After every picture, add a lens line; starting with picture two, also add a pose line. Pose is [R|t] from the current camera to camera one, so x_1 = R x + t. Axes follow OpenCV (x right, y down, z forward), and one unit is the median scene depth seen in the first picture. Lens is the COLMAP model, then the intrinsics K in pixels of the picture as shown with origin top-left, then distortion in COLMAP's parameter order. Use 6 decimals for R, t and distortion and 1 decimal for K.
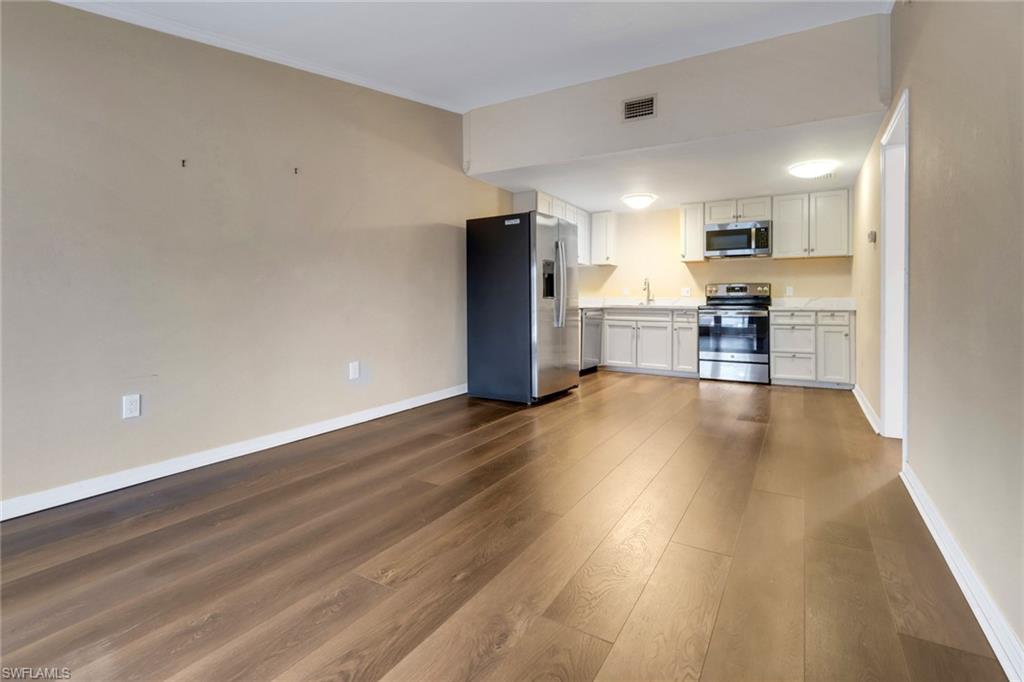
lens RADIAL K [[477.5, 0, 513.4], [0, 477.5, 307.1], [0, 0, 1]] dist [0.012683, -0.001076]
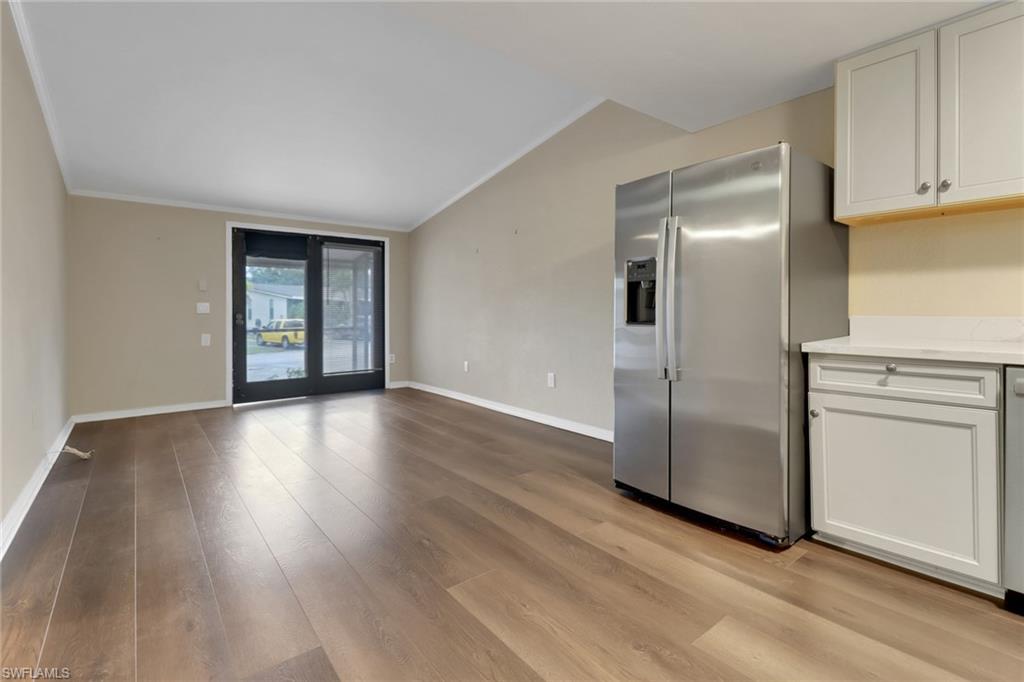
lens RADIAL K [[477.5, 0, 513.4], [0, 477.5, 307.1], [0, 0, 1]] dist [0.012683, -0.001076]
pose [[-0.376150, -0.001473, -0.926558, 0.864603], [-0.003176, 0.999995, -0.000300, -0.050337], [0.926553, 0.002830, -0.376153, 1.485212]]
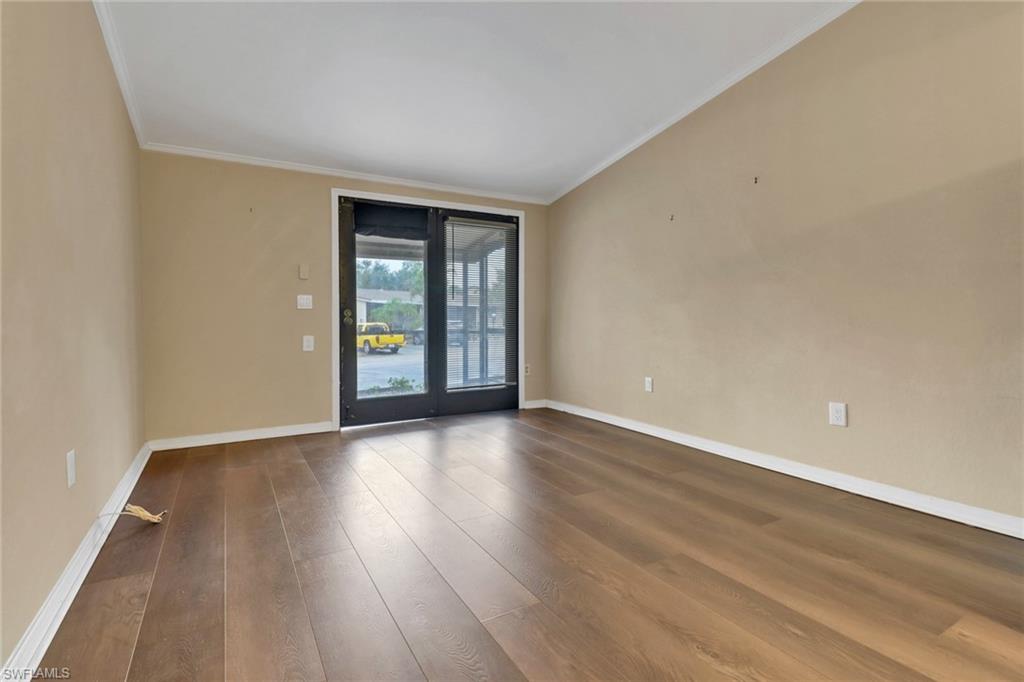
lens RADIAL K [[499.0, 0, 515.5], [0, 499.0, 314.2], [0, 0, 1]] dist [0.019074, 0.000079]
pose [[-0.503181, 0.003245, -0.864175, 0.616264], [-0.001977, 0.999986, 0.004907, -0.021566], [0.864179, 0.004178, -0.503167, 1.054323]]
